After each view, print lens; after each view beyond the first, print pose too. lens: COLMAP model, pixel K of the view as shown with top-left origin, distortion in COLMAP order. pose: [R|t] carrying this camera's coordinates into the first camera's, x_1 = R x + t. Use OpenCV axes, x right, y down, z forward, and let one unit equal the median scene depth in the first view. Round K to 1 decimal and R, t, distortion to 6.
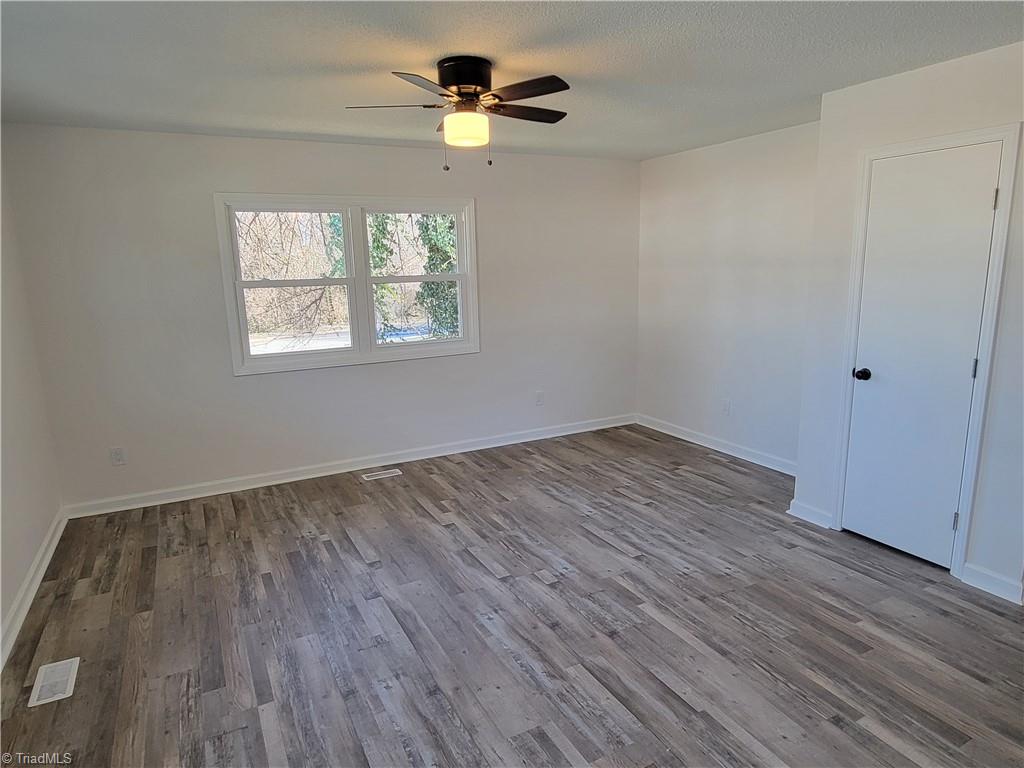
lens RADIAL K [[650.1, 0, 512.3], [0, 650.1, 387.2], [0, 0, 1]] dist [-0.030081, 0.002386]
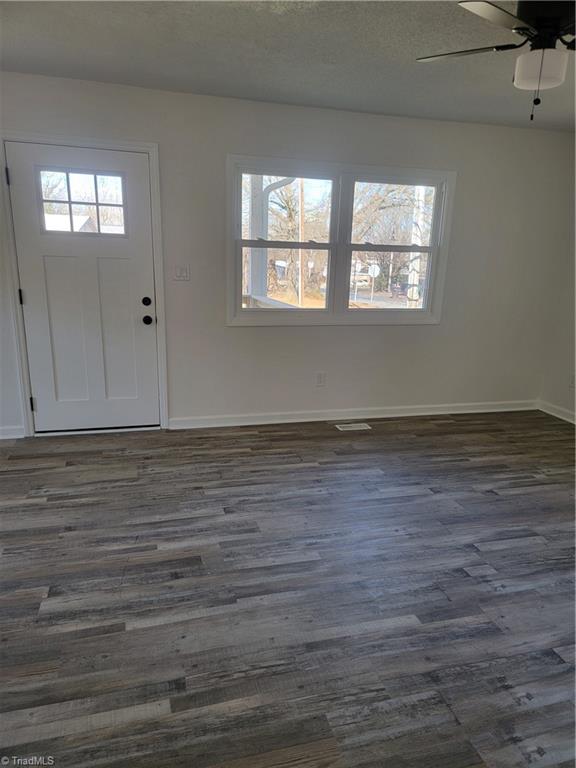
lens RADIAL K [[530.8, 0, 285.2], [0, 530.8, 382.3], [0, 0, 1]] dist [-0.000386, -0.013762]
pose [[-0.208483, 0.251226, -0.945209, 0.894473], [-0.214706, 0.931113, 0.294837, -0.139274], [0.954168, 0.264411, -0.140181, 0.918129]]
